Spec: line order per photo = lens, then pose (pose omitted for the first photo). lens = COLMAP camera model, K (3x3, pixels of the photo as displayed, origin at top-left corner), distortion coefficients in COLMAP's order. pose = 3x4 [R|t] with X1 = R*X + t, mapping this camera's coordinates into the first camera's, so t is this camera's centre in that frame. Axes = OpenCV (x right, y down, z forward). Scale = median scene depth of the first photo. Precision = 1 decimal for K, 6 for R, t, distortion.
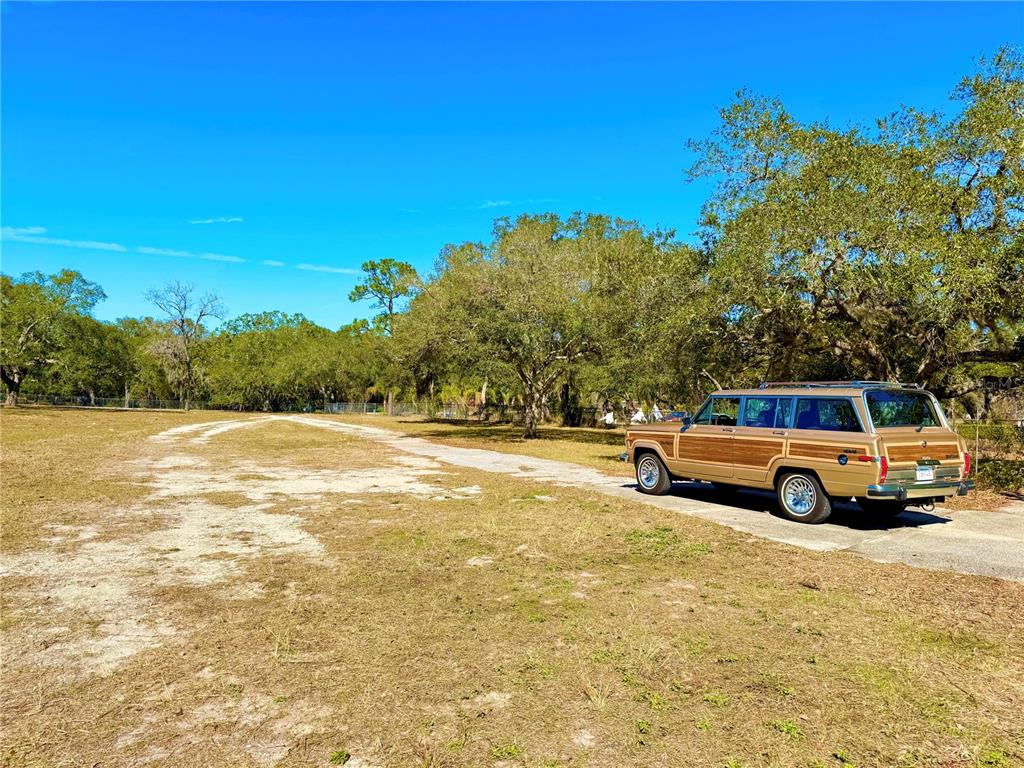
lens RADIAL K [[700.9, 0, 556.7], [0, 700.9, 403.0], [0, 0, 1]] dist [-0.001641, -0.043262]
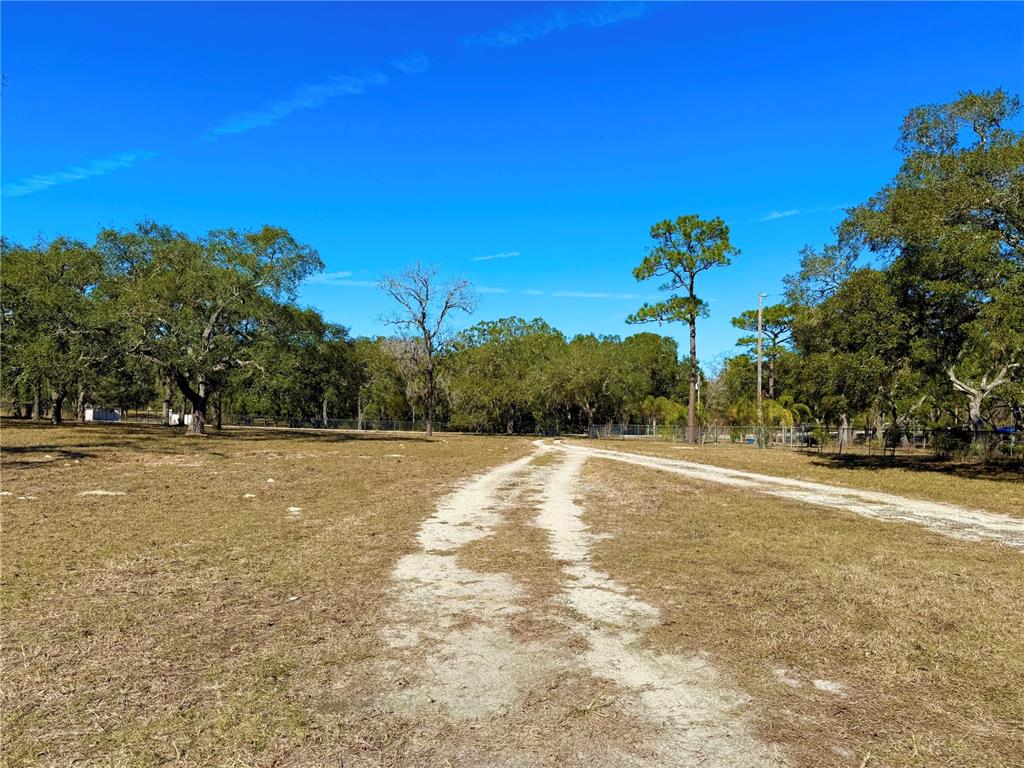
lens RADIAL K [[697.2, 0, 508.0], [0, 697.2, 384.7], [0, 0, 1]] dist [0.058958, -0.002662]
pose [[0.938989, -0.020592, -0.343329, -0.177268], [0.002416, 0.998577, -0.053283, -0.003084], [0.343938, 0.049202, 0.937702, 0.301572]]
